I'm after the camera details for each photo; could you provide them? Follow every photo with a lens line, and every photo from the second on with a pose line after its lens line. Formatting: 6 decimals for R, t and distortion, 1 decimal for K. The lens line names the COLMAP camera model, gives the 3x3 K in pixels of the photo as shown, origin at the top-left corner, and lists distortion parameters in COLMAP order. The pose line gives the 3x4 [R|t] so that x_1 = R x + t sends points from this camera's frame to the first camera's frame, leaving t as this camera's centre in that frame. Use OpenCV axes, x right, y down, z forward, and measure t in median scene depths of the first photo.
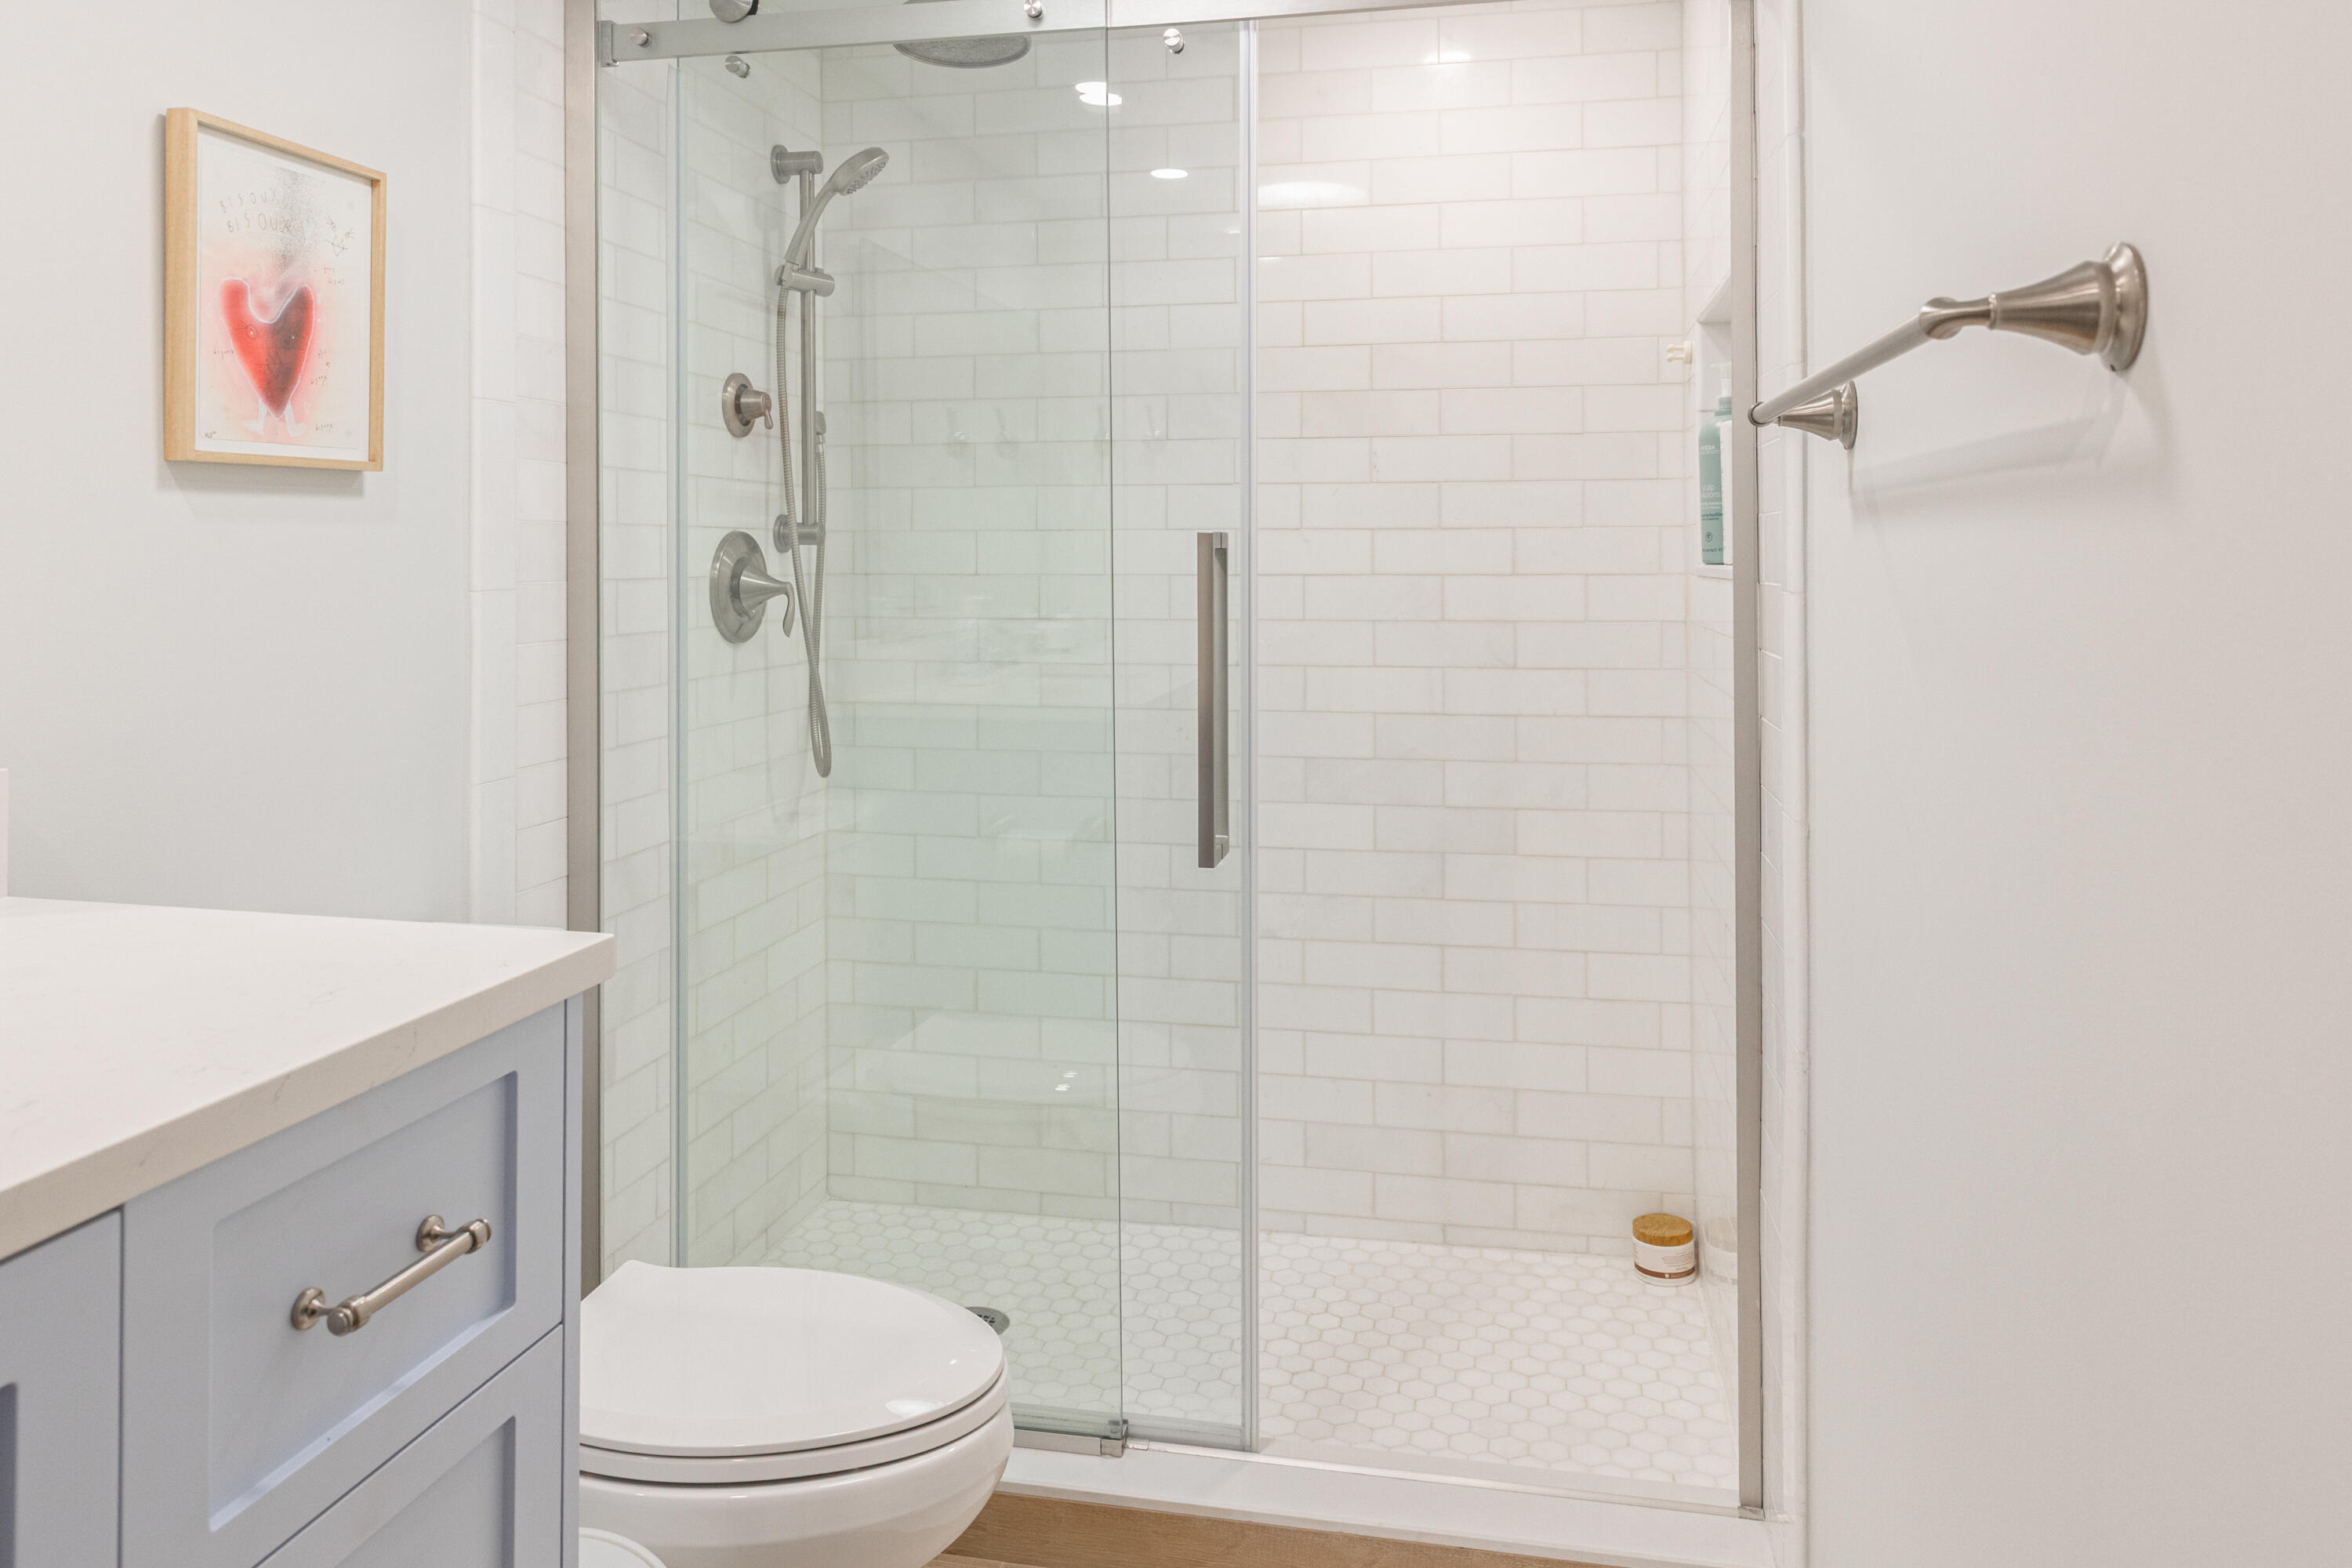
lens RADIAL K [[1686.4, 0, 1192.8], [0, 1686.4, 554.3], [0, 0, 1]] dist [0.005460, 0.001667]
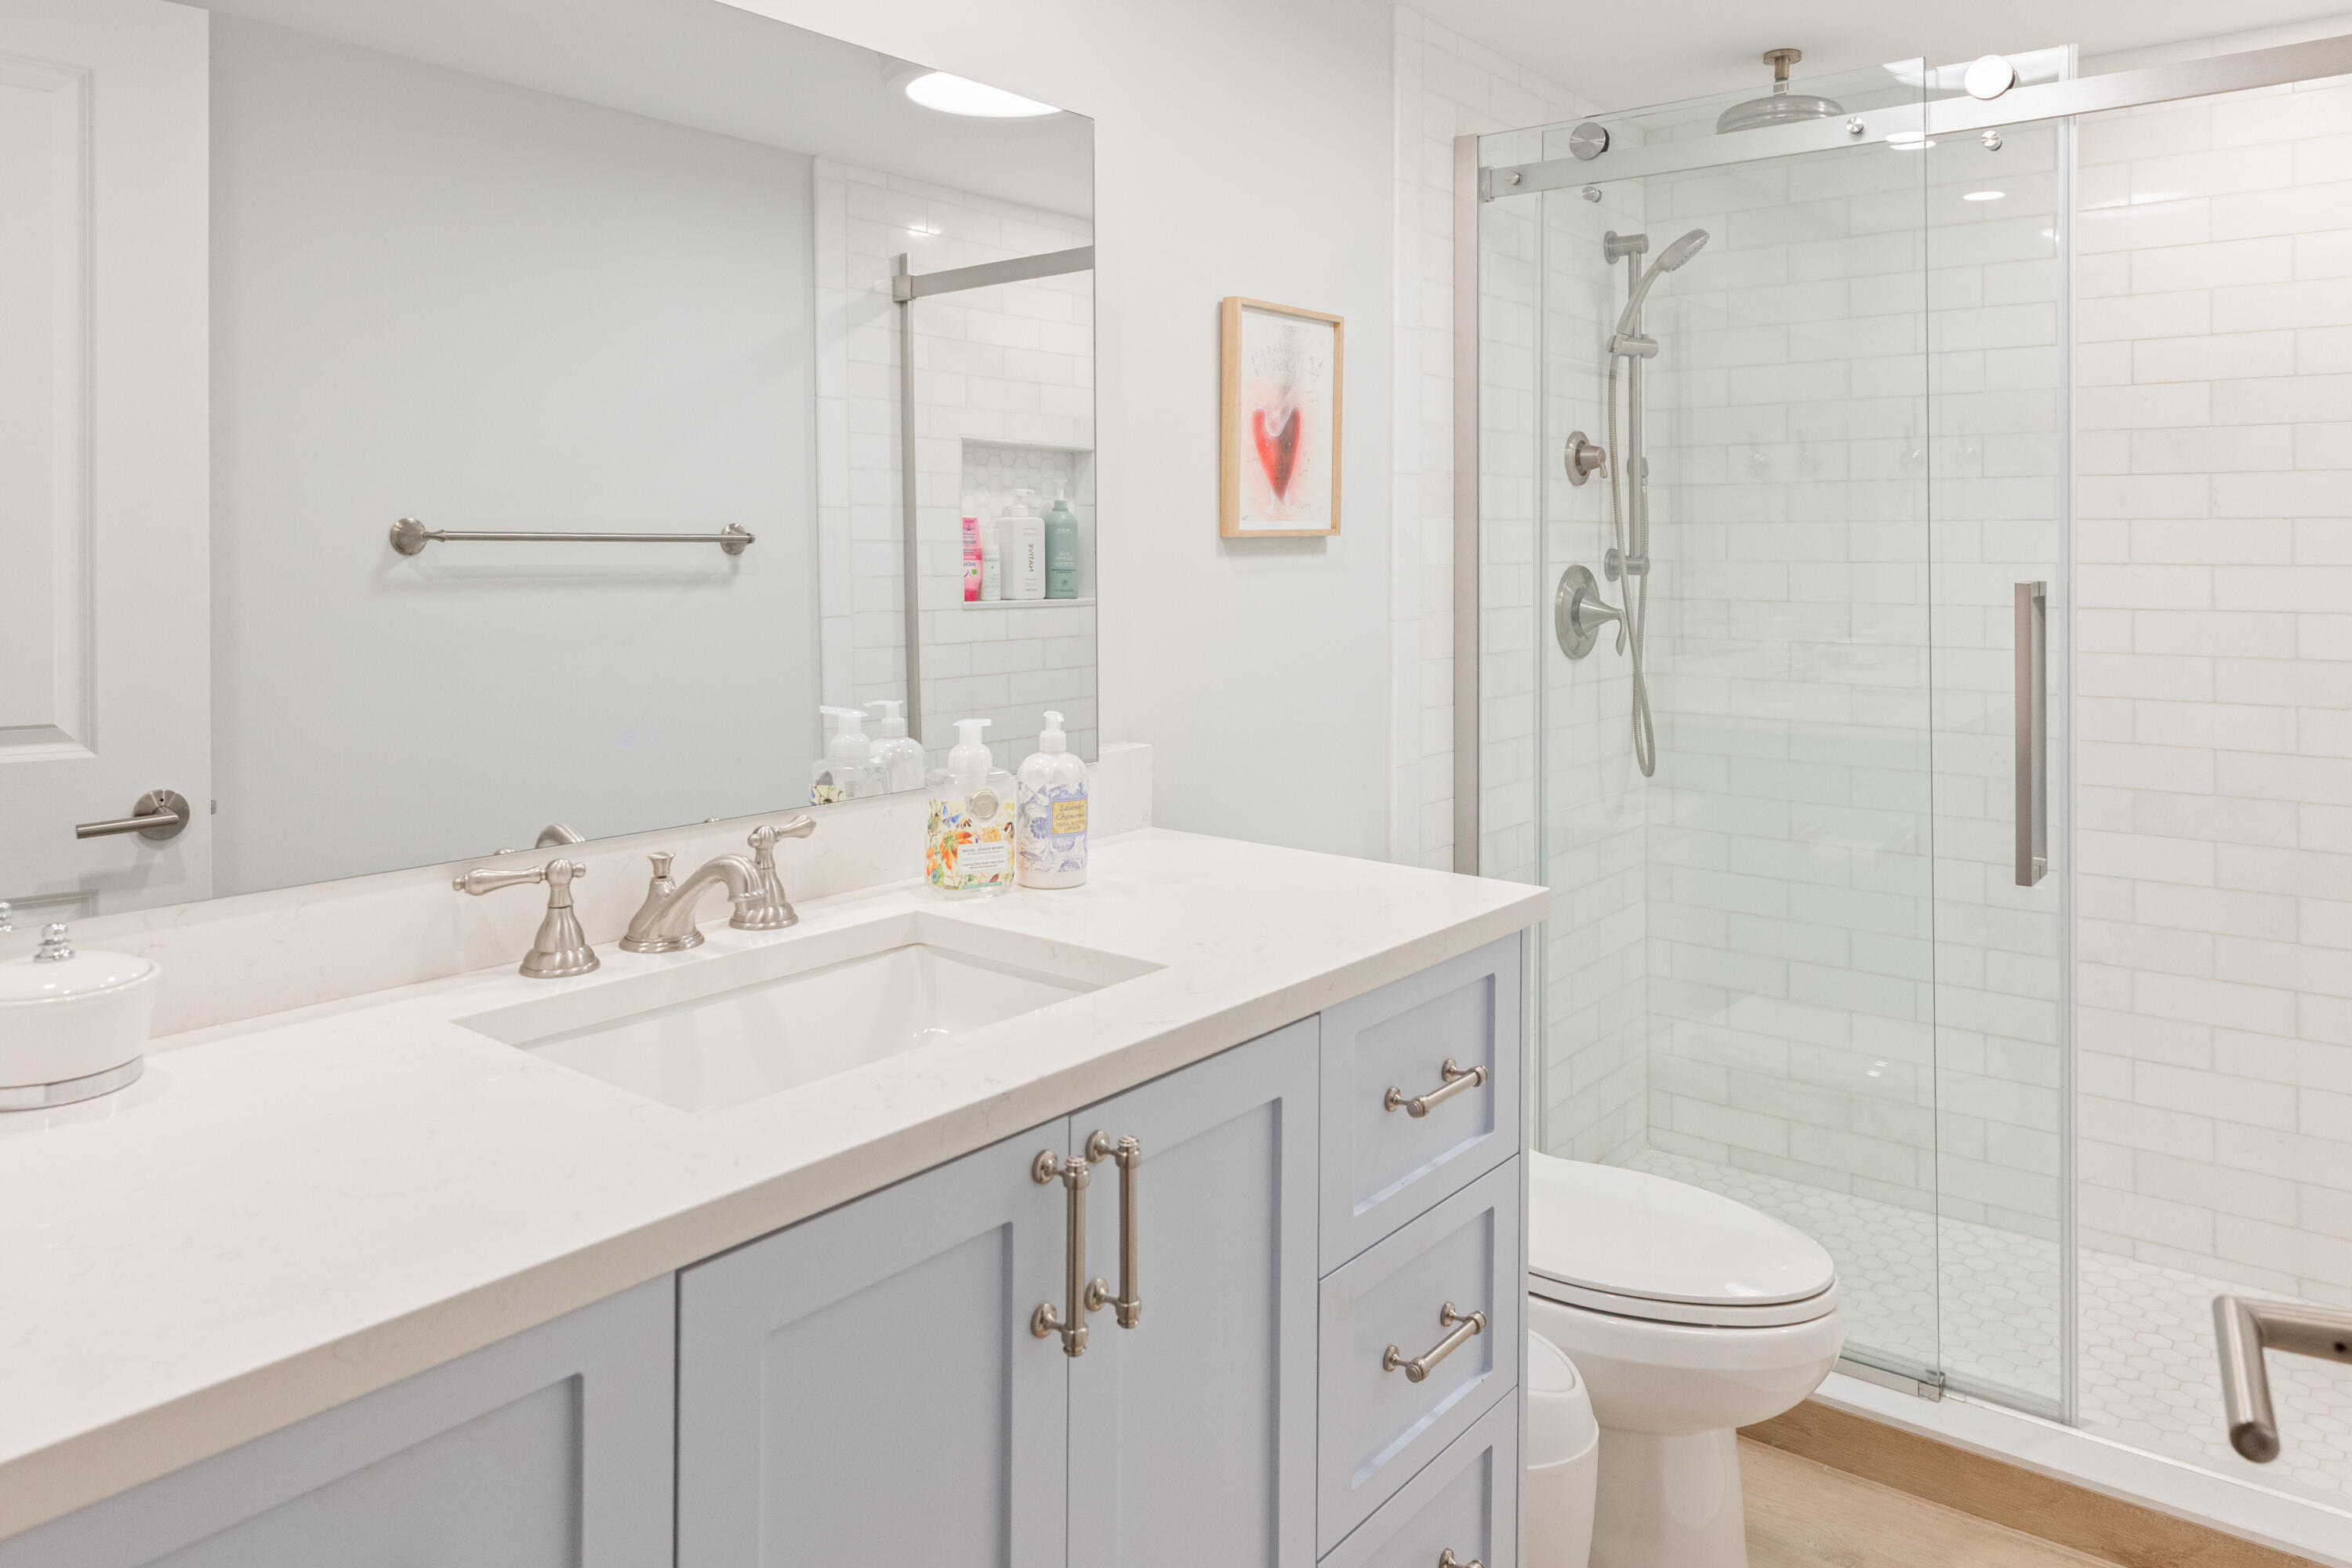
lens RADIAL K [[1682.4, 0, 1148.9], [0, 1682.4, 538.3], [0, 0, 1]] dist [0.004911, 0.001546]
pose [[0.890485, 0.001356, -0.455010, -0.000049], [-0.002187, 0.999997, -0.001301, -0.031762], [0.455007, 0.002153, 0.890485, -0.197199]]
